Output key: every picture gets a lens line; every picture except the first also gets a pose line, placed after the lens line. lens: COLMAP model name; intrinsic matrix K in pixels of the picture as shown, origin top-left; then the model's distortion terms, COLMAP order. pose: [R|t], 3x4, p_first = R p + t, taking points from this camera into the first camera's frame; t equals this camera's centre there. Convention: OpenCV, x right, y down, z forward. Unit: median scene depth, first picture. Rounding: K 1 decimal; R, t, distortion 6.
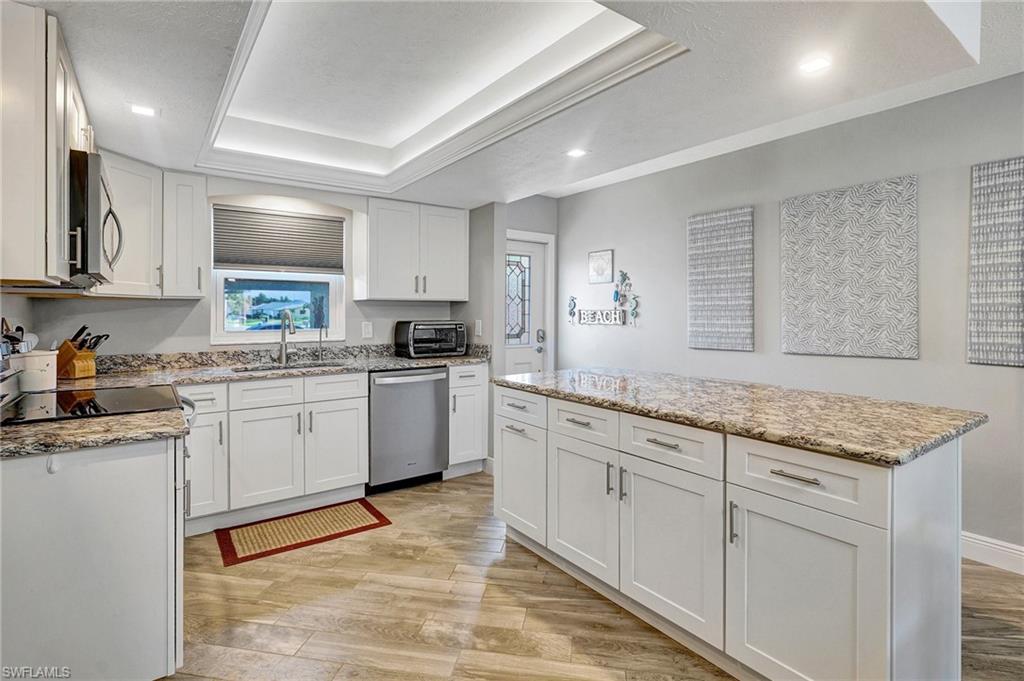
lens RADIAL K [[497.3, 0, 501.6], [0, 497.3, 316.9], [0, 0, 1]] dist [-0.023234, 0.009716]
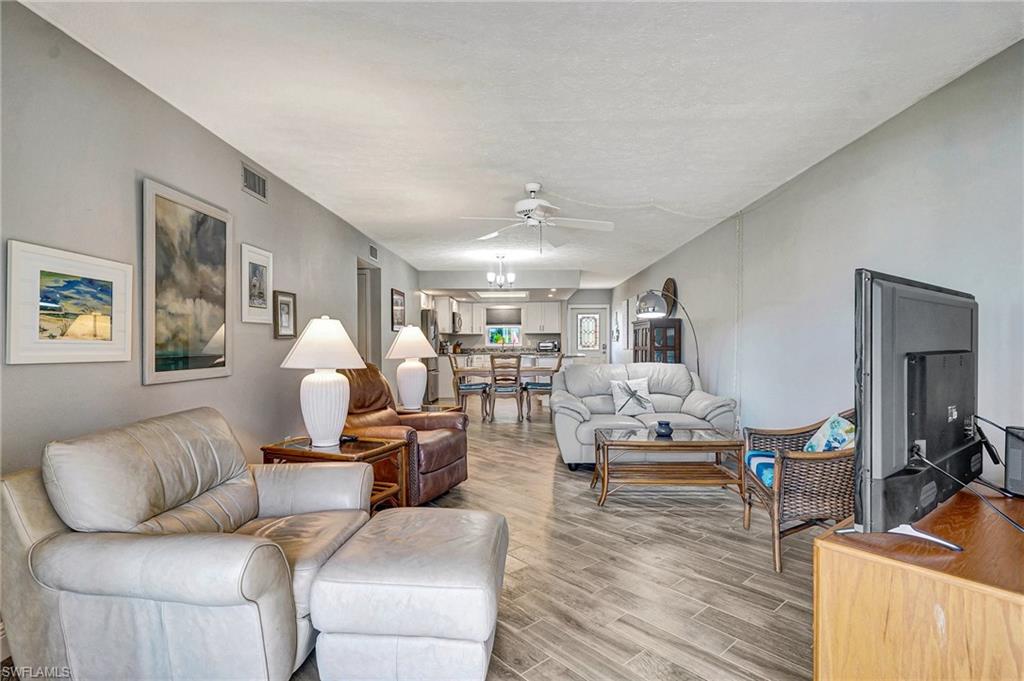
lens RADIAL K [[520.2, 0, 512.0], [0, 520.2, 340.5], [0, 0, 1]] dist [-0.001223, 0.000132]
pose [[0.790549, -0.006616, -0.612364, 1.935362], [0.001113, 0.999956, -0.009366, 0.047216], [0.612398, 0.006723, 0.790521, -1.937271]]
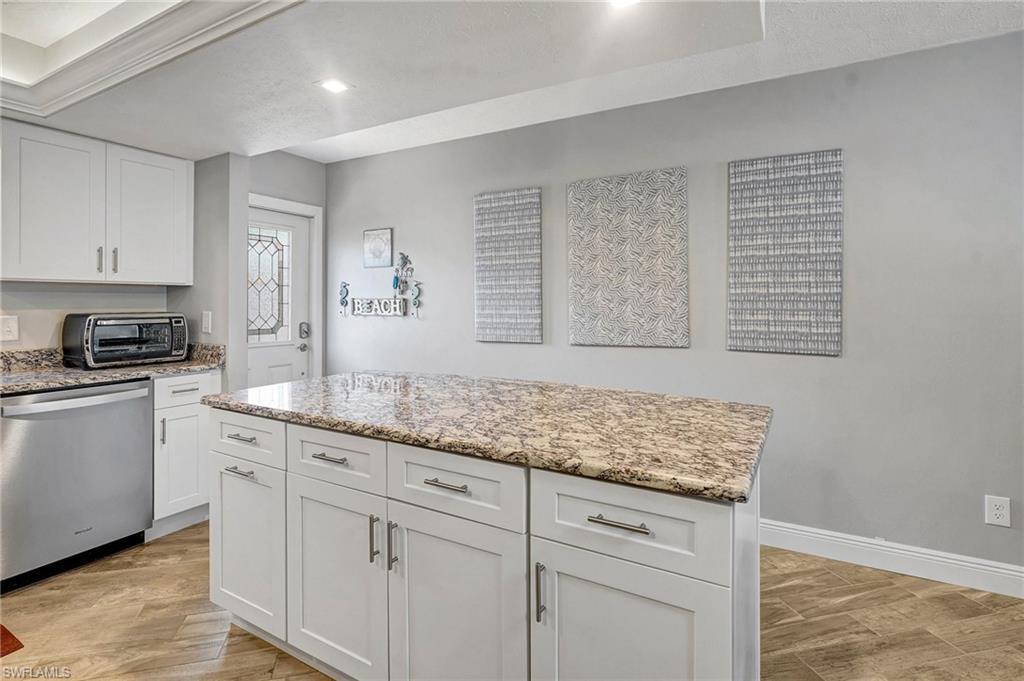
lens RADIAL K [[509.0, 0, 501.0], [0, 509.0, 304.0], [0, 0, 1]] dist [0.001173, 0.000893]
pose [[0.915248, -0.000850, 0.402890, 0.056929], [0.002857, 0.999986, -0.004382, -0.000392], [-0.402881, 0.005162, 0.915238, 0.164322]]
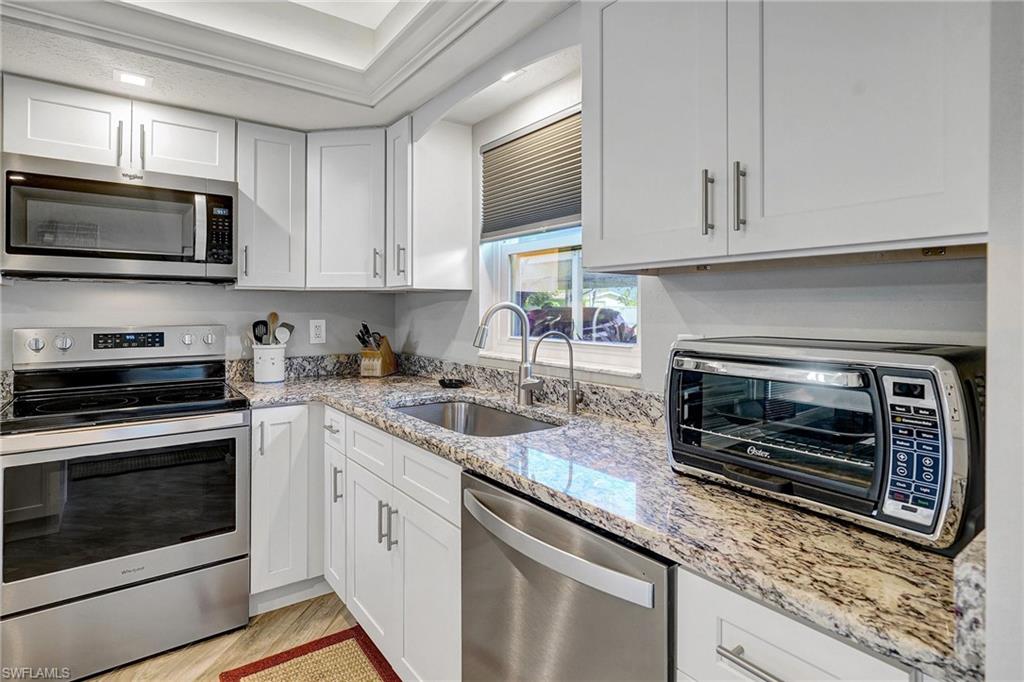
lens RADIAL K [[519.6, 0, 493.8], [0, 519.6, 306.4], [0, 0, 1]] dist [-0.003759, 0.000270]
pose [[0.005022, -0.003172, -0.999982, 0.125486], [-0.009132, 0.999953, -0.003218, -0.008954], [0.999946, 0.009148, 0.004993, 1.009297]]
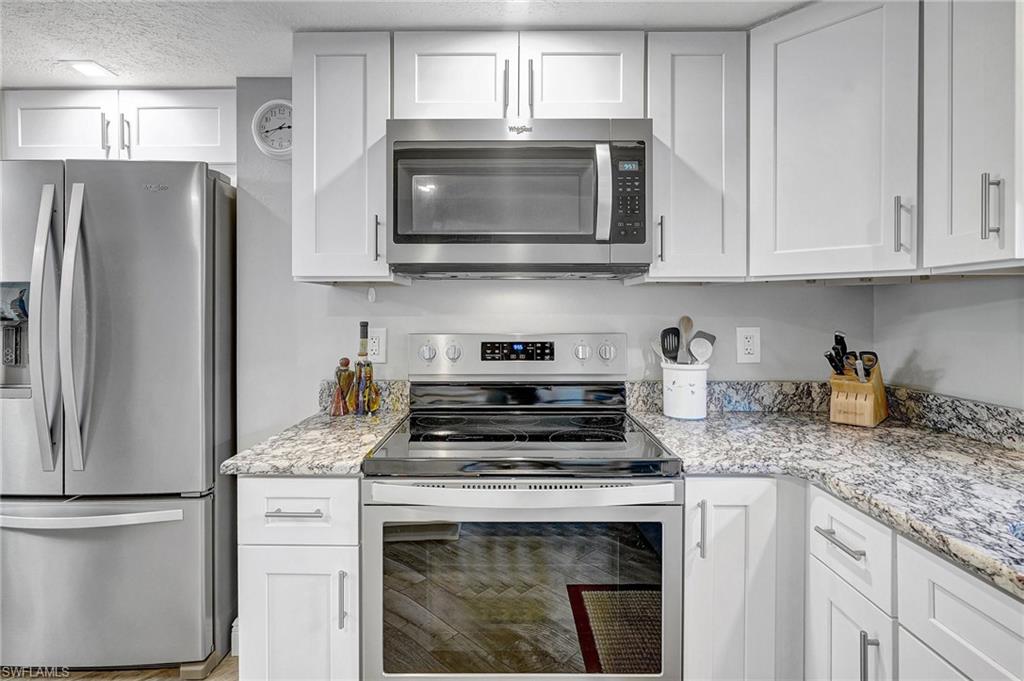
lens RADIAL K [[497.3, 0, 501.6], [0, 497.3, 316.9], [0, 0, 1]] dist [-0.023234, 0.009716]
pose [[-0.589765, 0.009629, -0.807518, -0.129857], [-0.005495, 0.999858, 0.015936, -0.005848], [0.807556, 0.013835, -0.589628, 0.826936]]
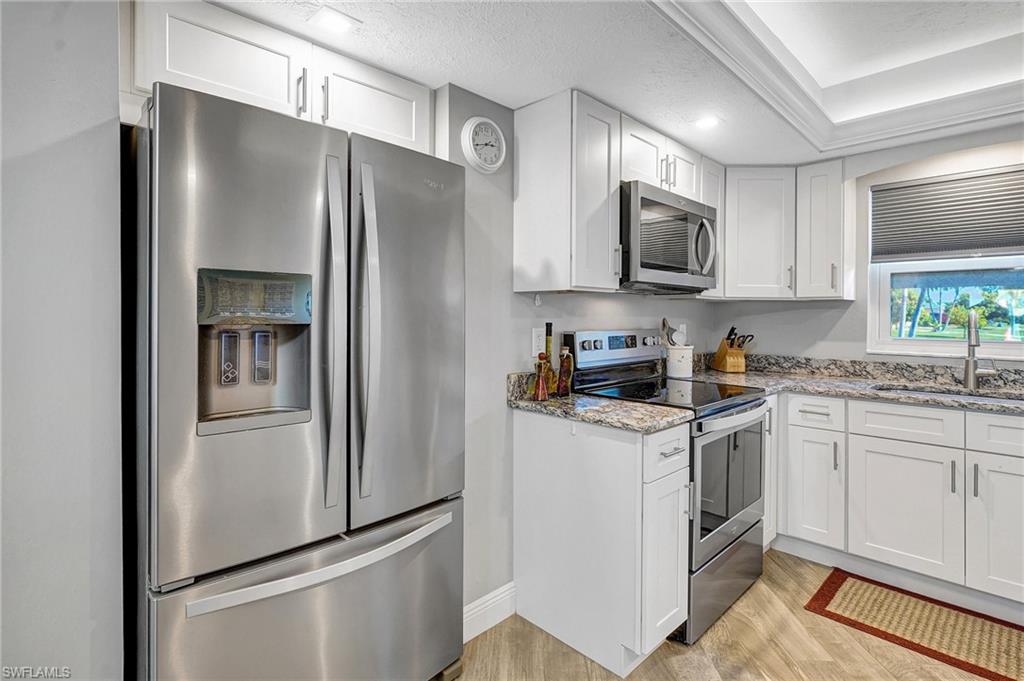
lens RADIAL K [[497.3, 0, 501.6], [0, 497.3, 316.9], [0, 0, 1]] dist [-0.023234, 0.009716]
pose [[0.143188, 0.005879, -0.989678, 0.157016], [-0.012607, 0.999912, 0.004116, -0.001061], [0.989615, 0.011888, 0.143250, 0.254327]]
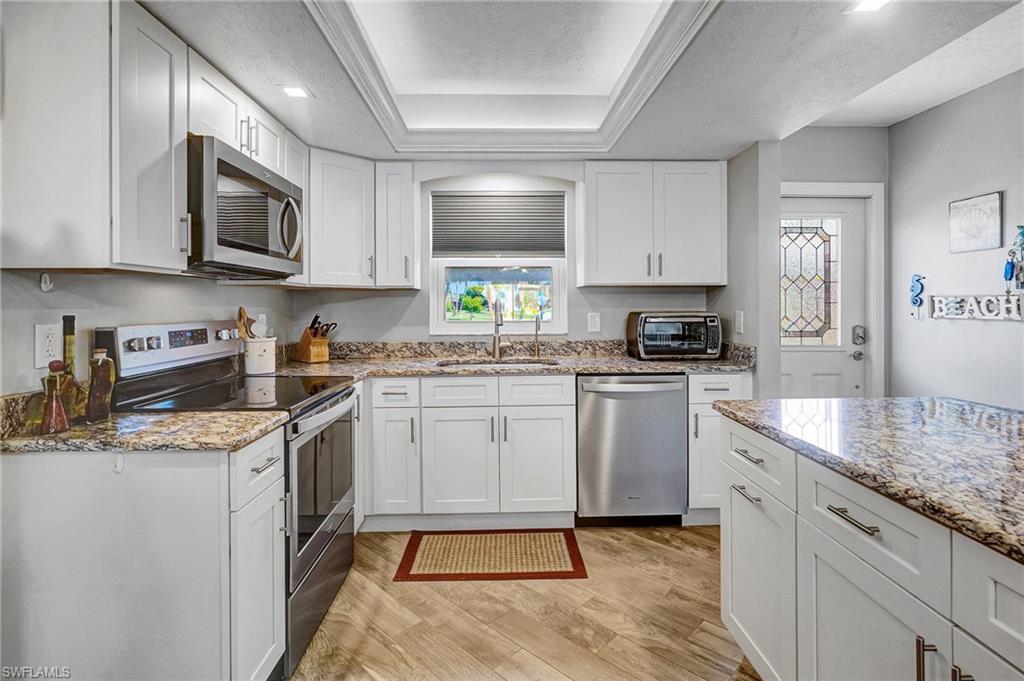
lens RADIAL K [[500.8, 0, 507.9], [0, 500.8, 305.0], [0, 0, 1]] dist [-0.005902, 0.000773]
pose [[0.827753, -0.001649, -0.561090, 0.097653], [-0.000562, 0.999993, -0.003767, 0.000449], [0.561092, 0.003434, 0.827746, 0.260303]]
